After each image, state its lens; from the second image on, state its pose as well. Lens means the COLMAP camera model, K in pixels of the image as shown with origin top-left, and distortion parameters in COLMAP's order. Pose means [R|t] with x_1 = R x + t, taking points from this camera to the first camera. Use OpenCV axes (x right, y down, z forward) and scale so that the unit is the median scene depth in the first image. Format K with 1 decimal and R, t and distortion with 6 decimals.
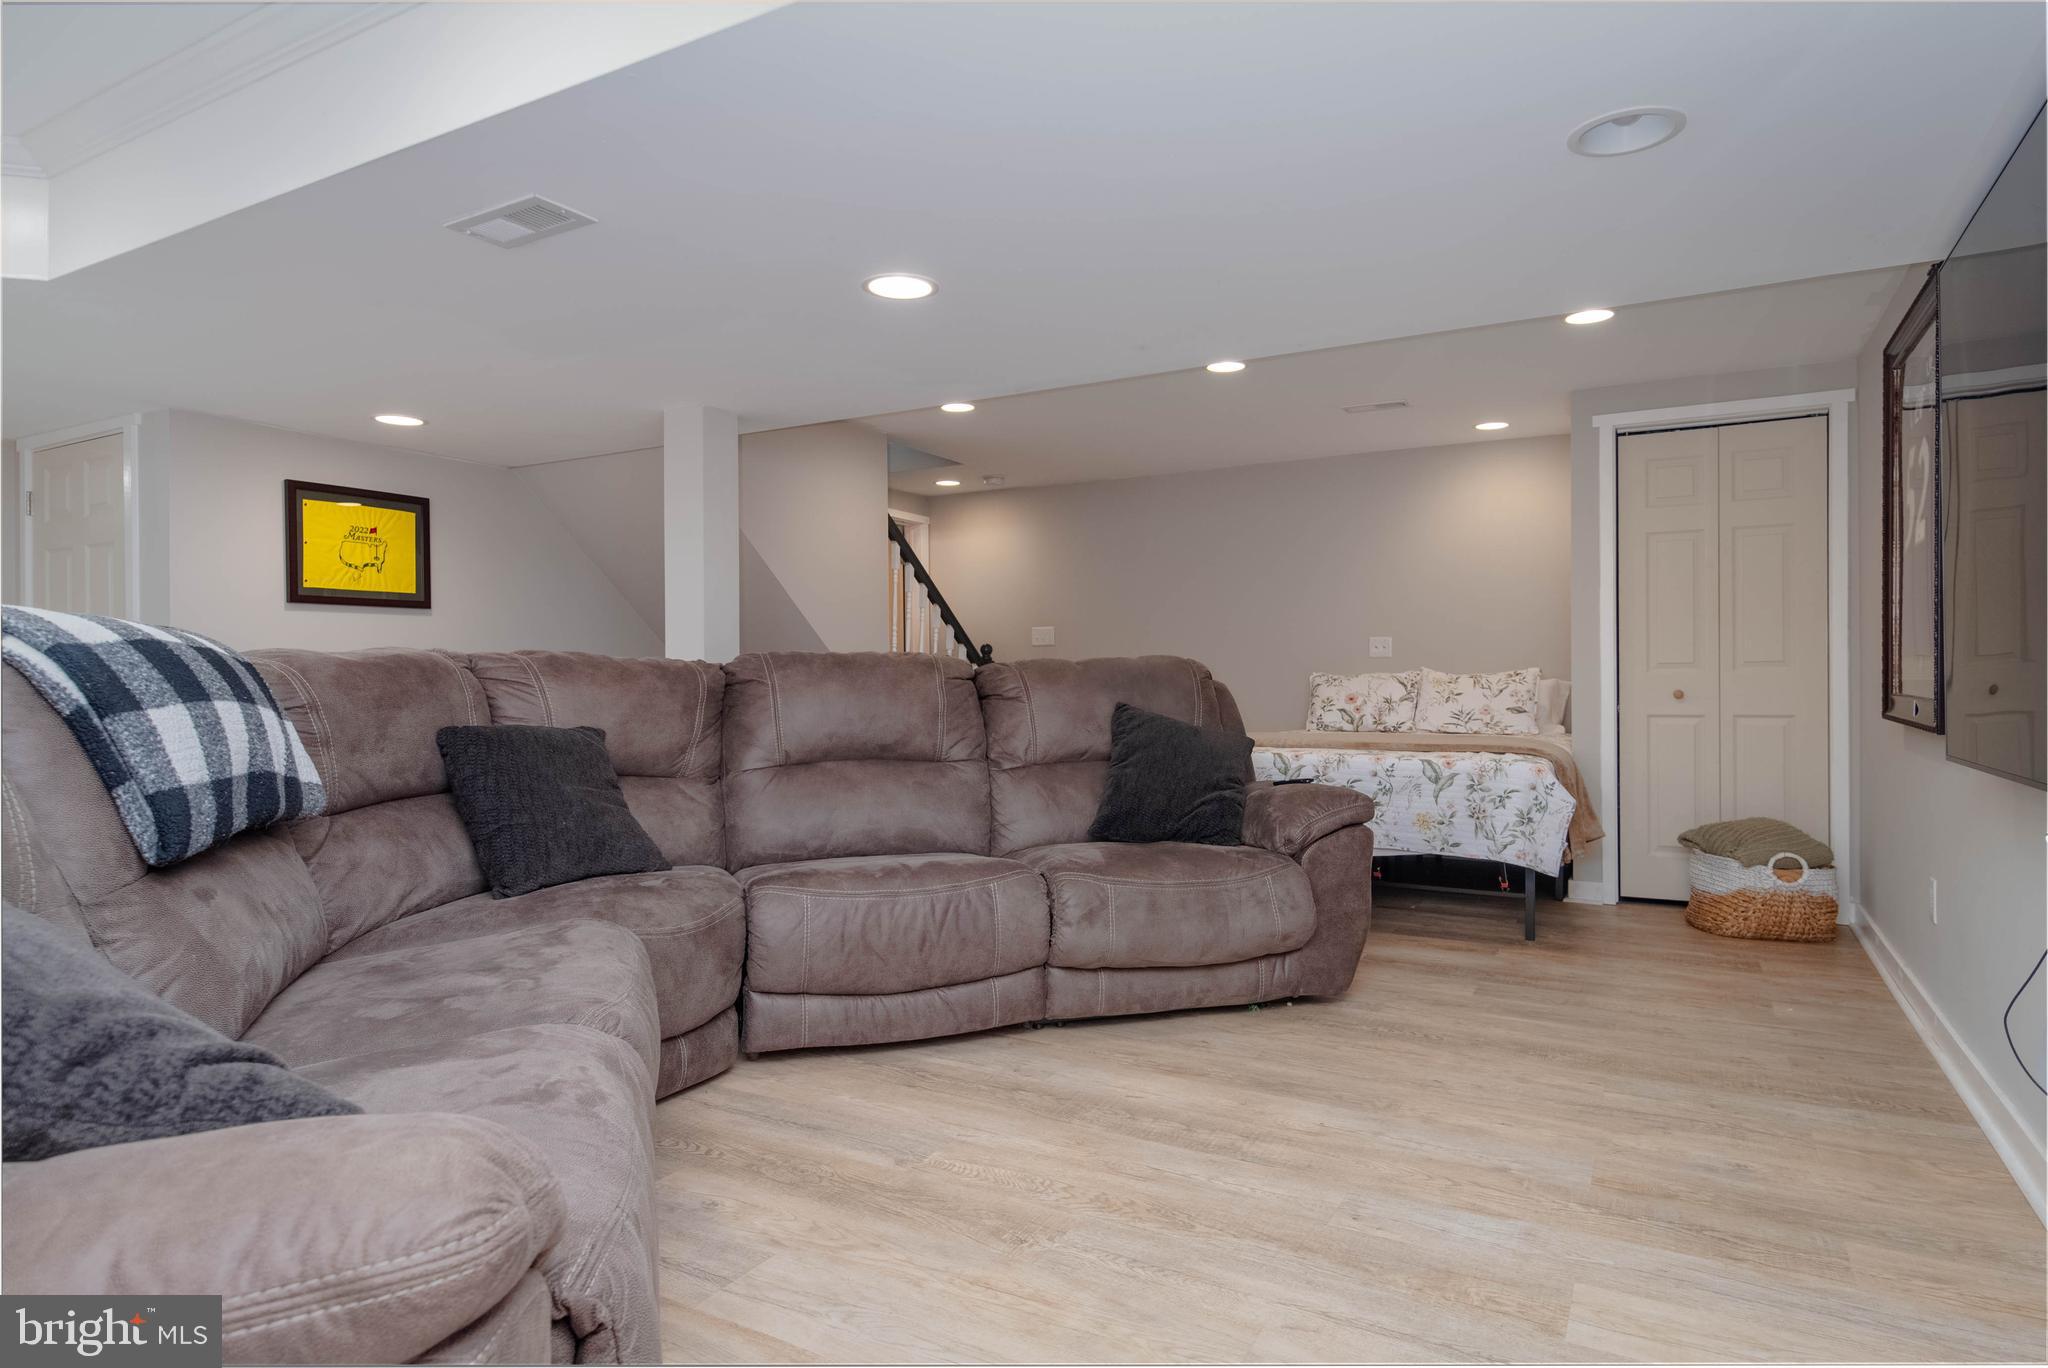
lens RADIAL K [[1193.5, 0, 1024.0], [0, 1193.5, 684.0], [0, 0, 1]] dist [0.003309, 0.000933]
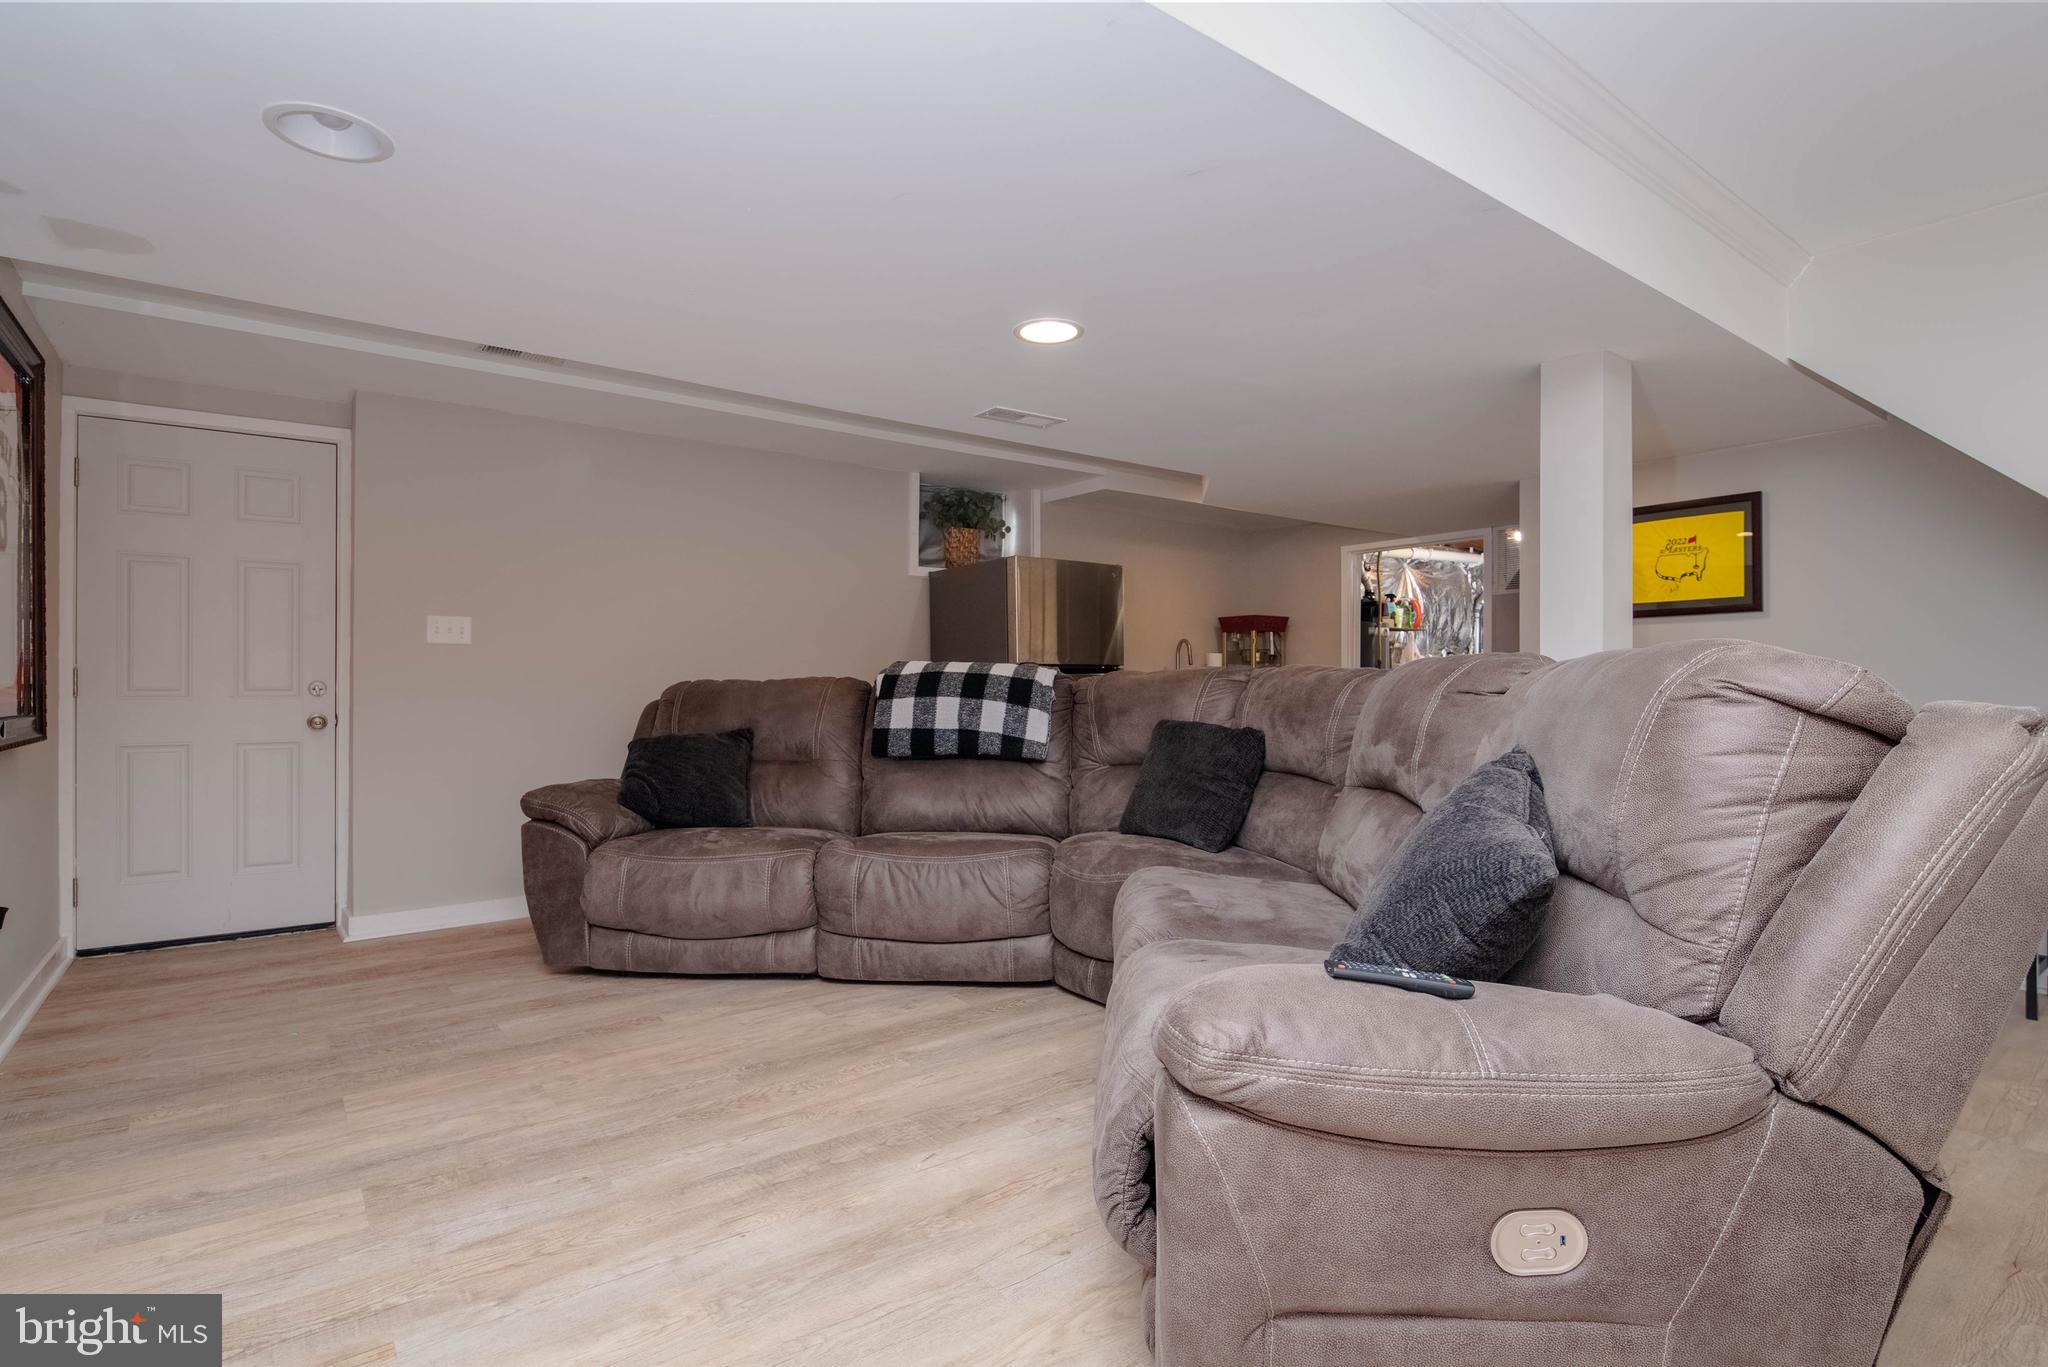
lens RADIAL K [[1011.6, 0, 1031.4], [0, 1011.6, 675.2], [0, 0, 1]] dist [0.022761, -0.000155]
pose [[-0.404093, 0.002462, -0.914715, 0.826883], [-0.000791, 0.999995, 0.003041, -0.028870], [0.914718, 0.001952, -0.404089, 1.481077]]
